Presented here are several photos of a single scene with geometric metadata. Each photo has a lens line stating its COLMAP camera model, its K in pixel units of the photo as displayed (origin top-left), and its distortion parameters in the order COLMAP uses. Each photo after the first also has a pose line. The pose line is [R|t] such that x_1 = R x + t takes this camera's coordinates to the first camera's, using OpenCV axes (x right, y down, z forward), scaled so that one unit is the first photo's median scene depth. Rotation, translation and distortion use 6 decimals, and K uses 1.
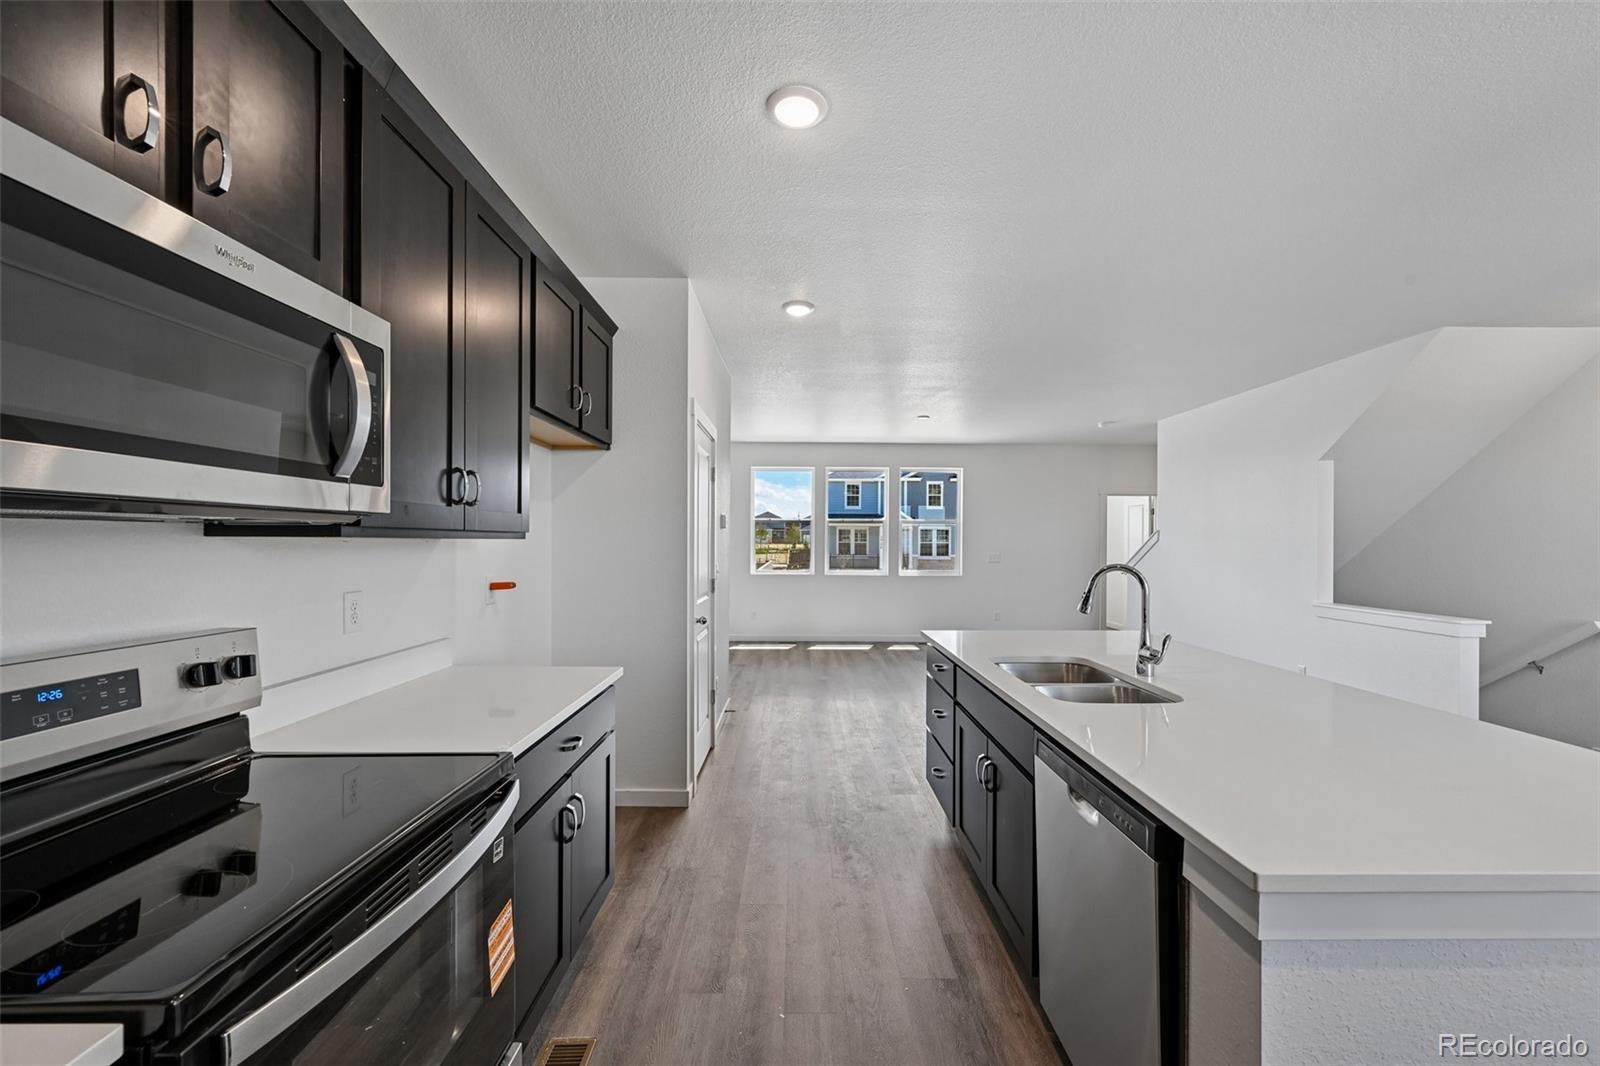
lens RADIAL K [[626.4, 0, 808.4], [0, 626.4, 538.7], [0, 0, 1]] dist [-0.002193, 0.000044]
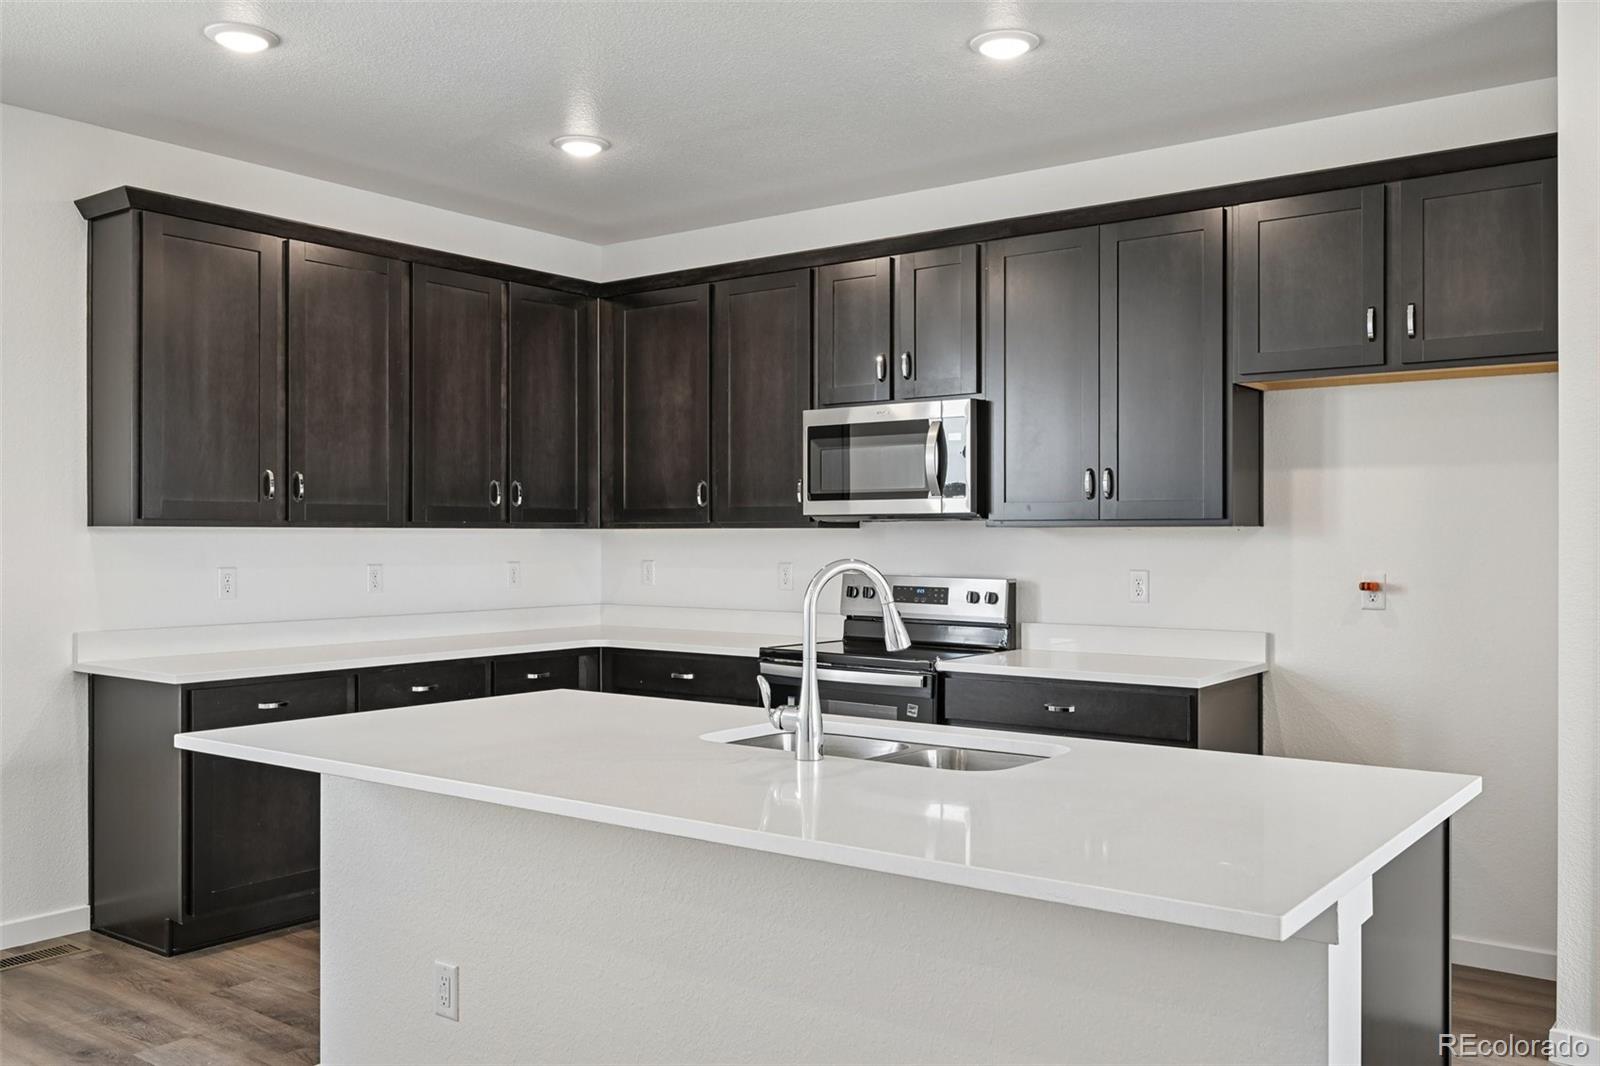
lens RADIAL K [[1341.3, 0, 786.3], [0, 1341.3, 534.7], [0, 0, 1]] dist [0.004173, -0.015368]
pose [[-0.620047, -0.006650, -0.784536, 0.896102], [-0.000645, 0.999968, -0.007967, 0.017371], [0.784564, -0.004434, -0.620031, 1.036546]]
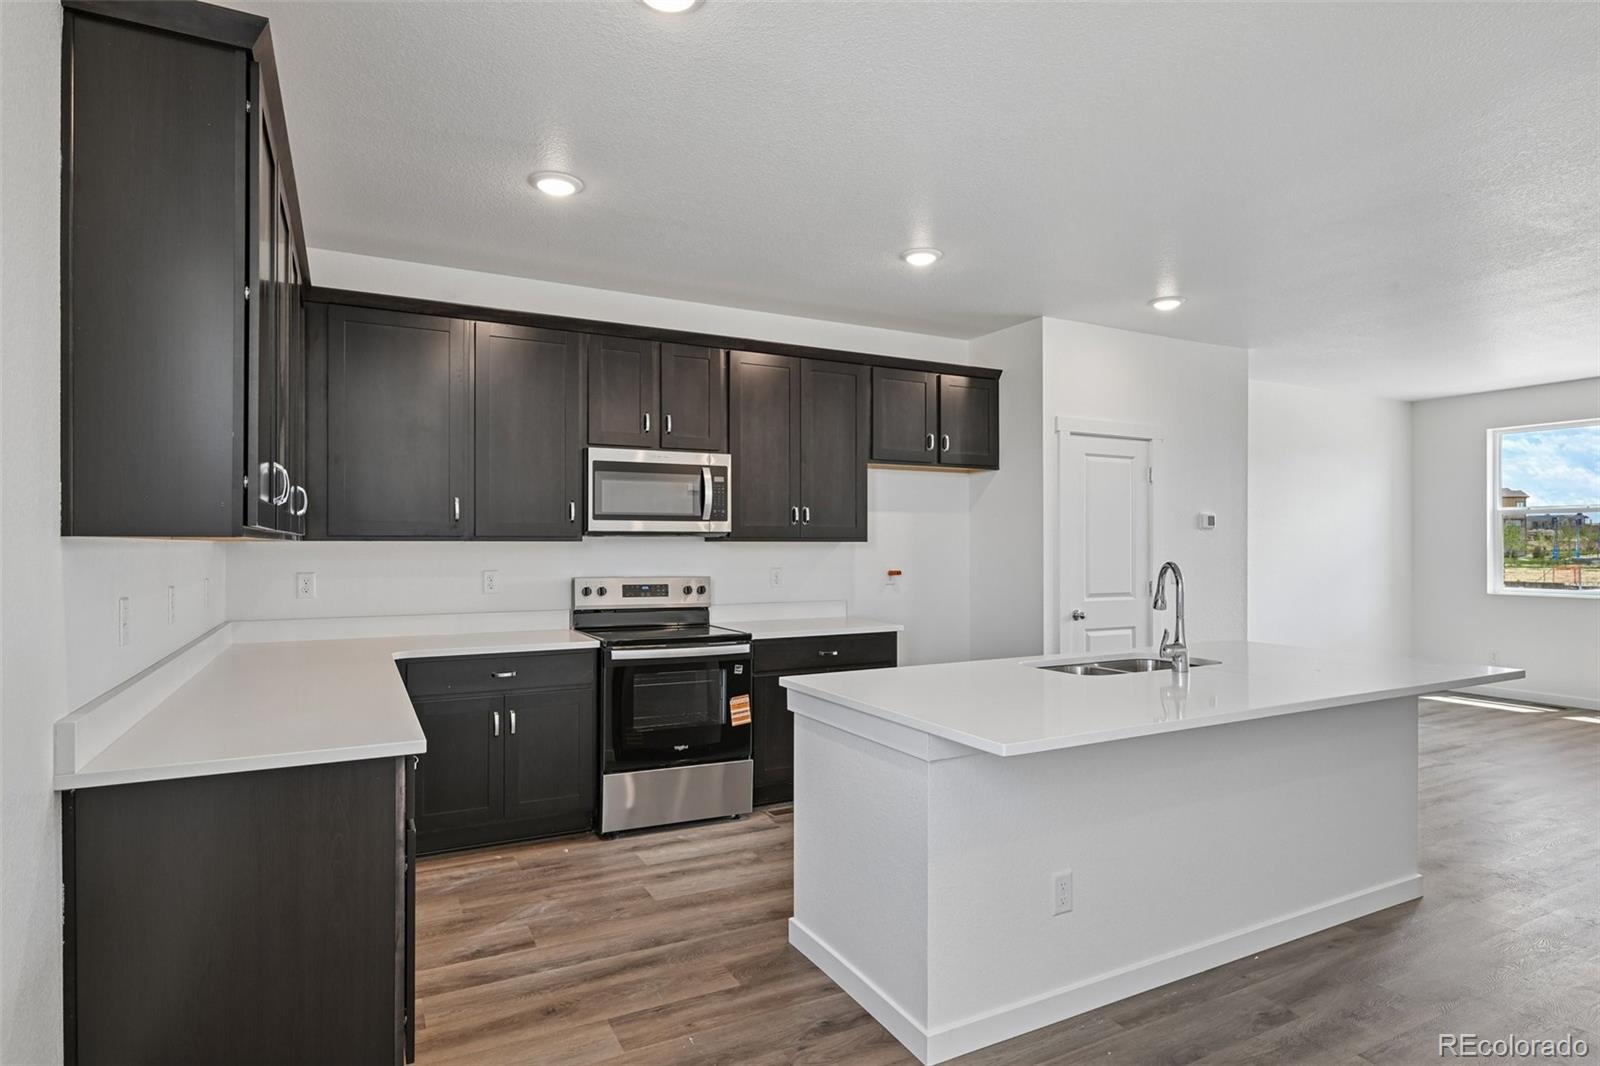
lens RADIAL K [[868.4, 0, 788.1], [0, 868.4, 541.9], [0, 0, 1]] dist [-0.002835, 0.000792]
pose [[0.448487, -0.009149, -0.893743, 0.910284], [0.006874, 0.999953, -0.006786, 0.008865], [0.893763, -0.003100, 0.448529, -0.122296]]
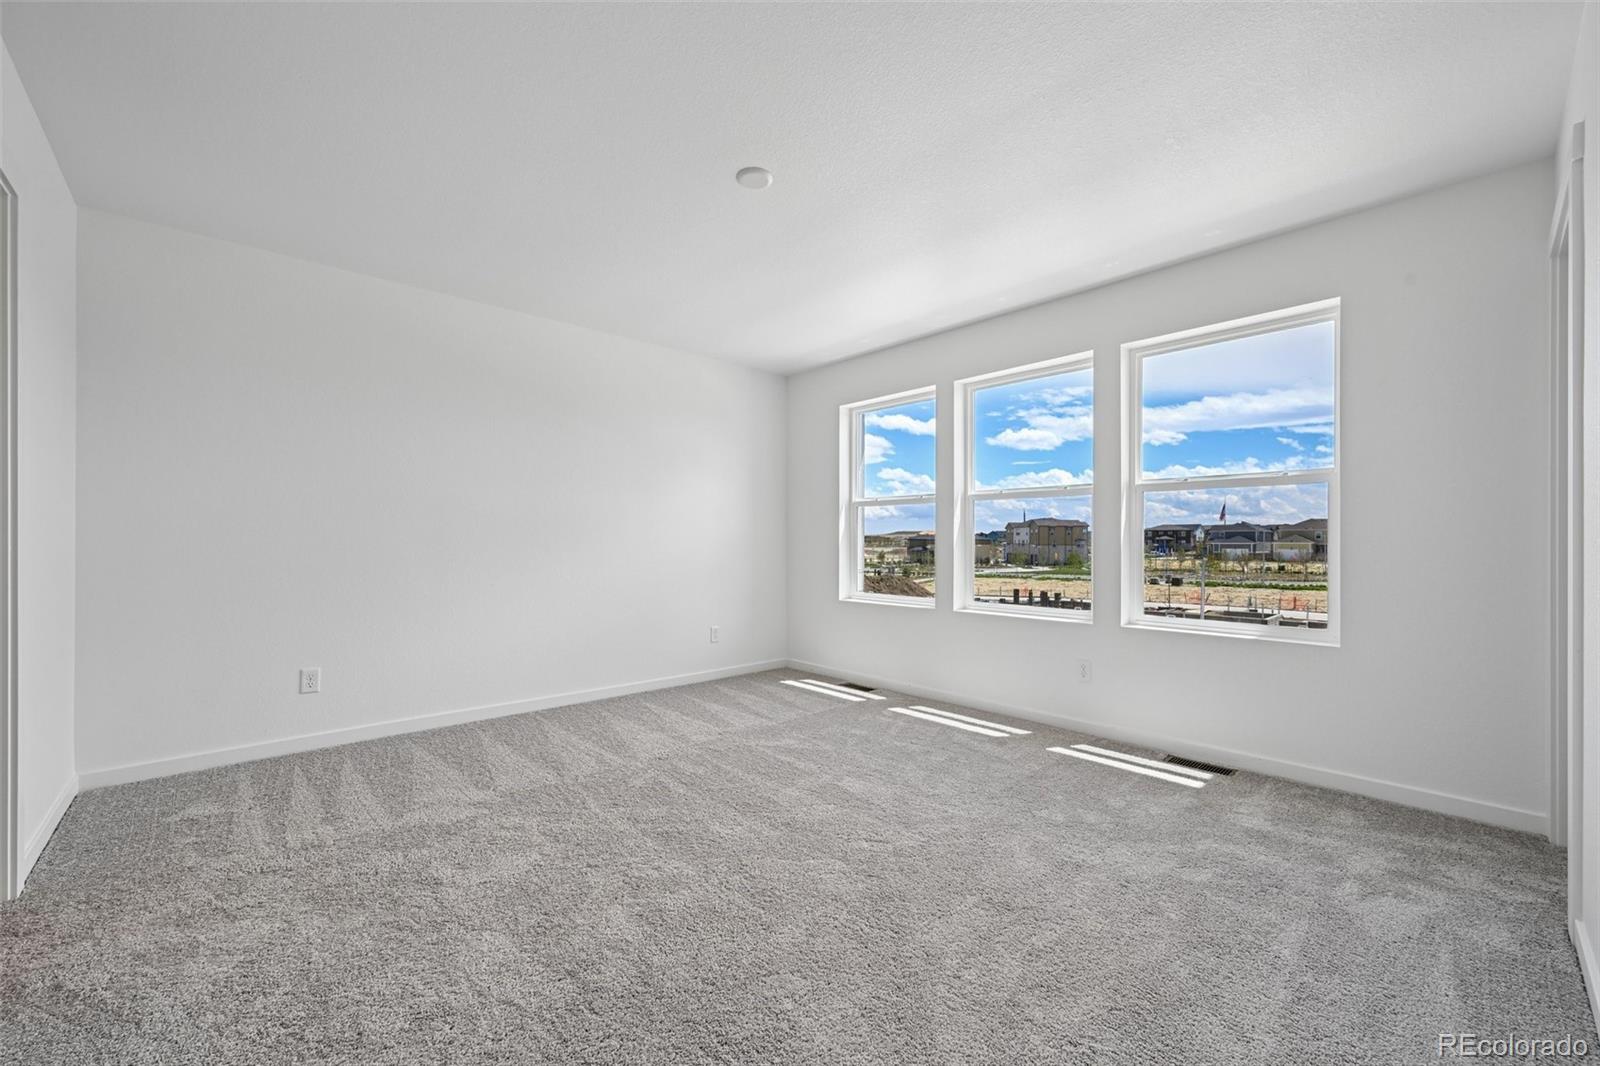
lens RADIAL K [[626.4, 0, 796.3], [0, 626.4, 546.9], [0, 0, 1]] dist [-0.002193, 0.000044]
pose [[0.661878, -0.001619, -0.749610, 0.700933], [-0.004170, 0.999974, -0.005842, 0.030961], [0.749600, 0.006992, 0.661855, 1.420350]]
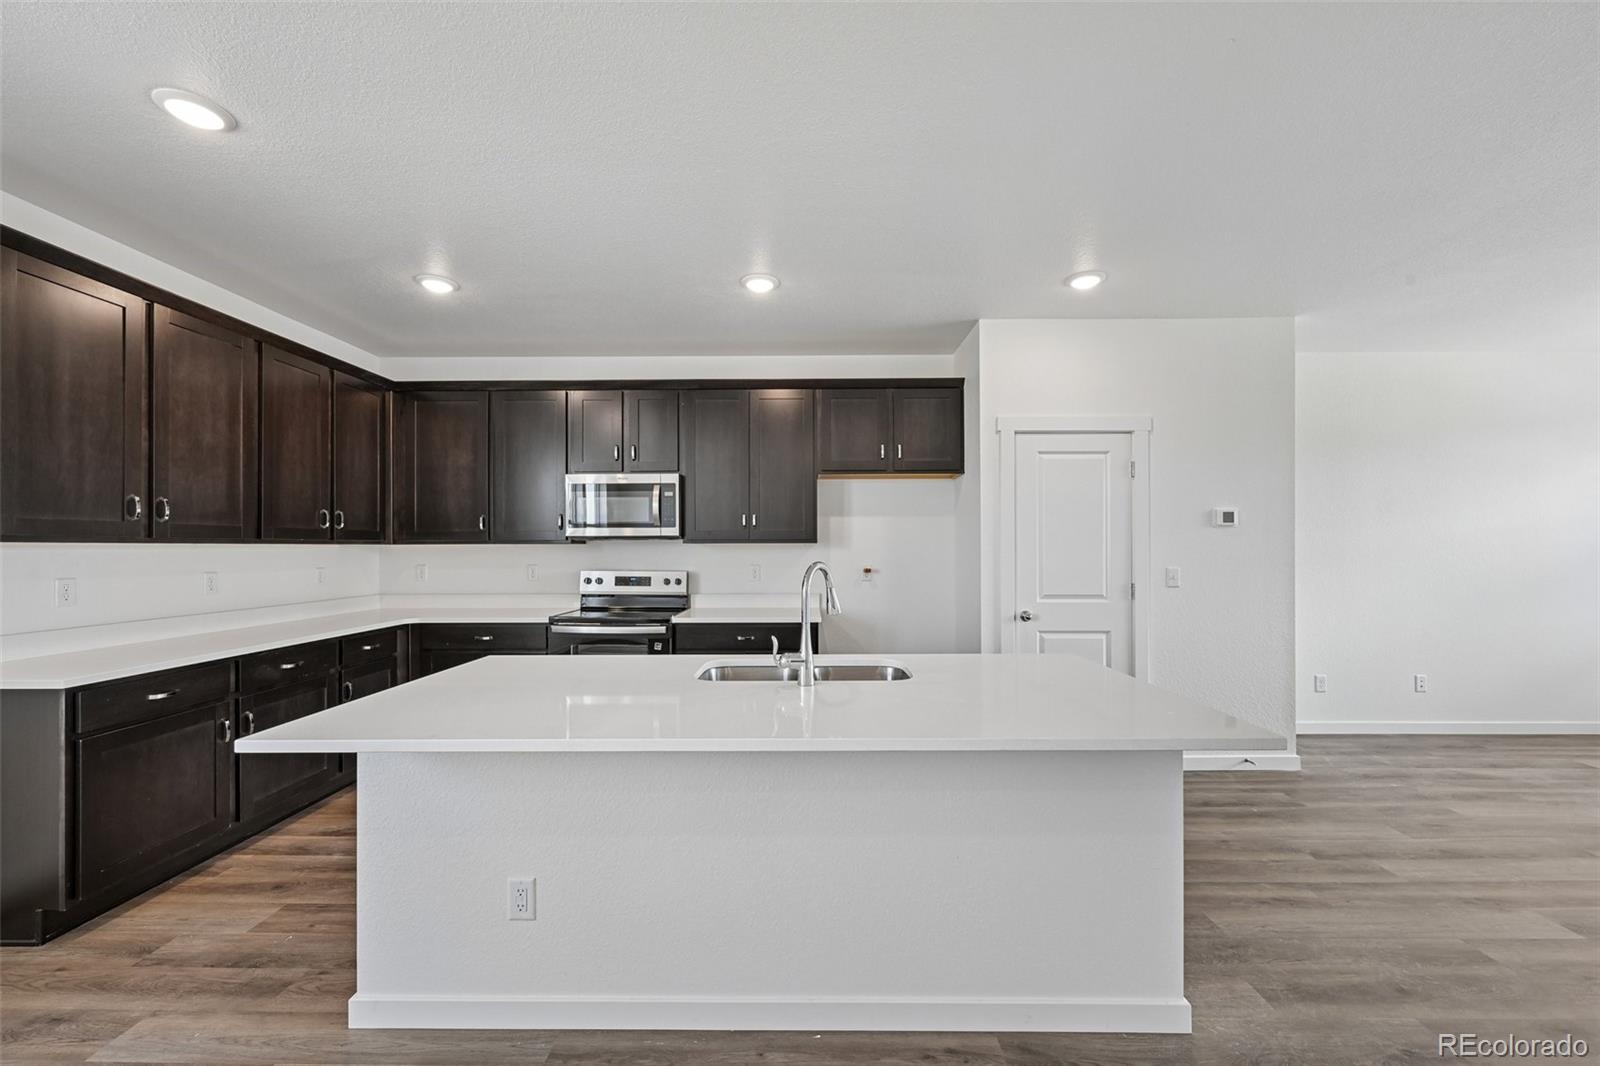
lens RADIAL K [[626.4, 0, 797.0], [0, 626.4, 542.1], [0, 0, 1]] dist [-0.002193, 0.000044]
pose [[-0.027511, -0.013644, -0.999528, 0.876089], [0.006931, 0.999880, -0.013839, 0.014020], [0.999597, -0.007308, -0.027413, 0.607877]]
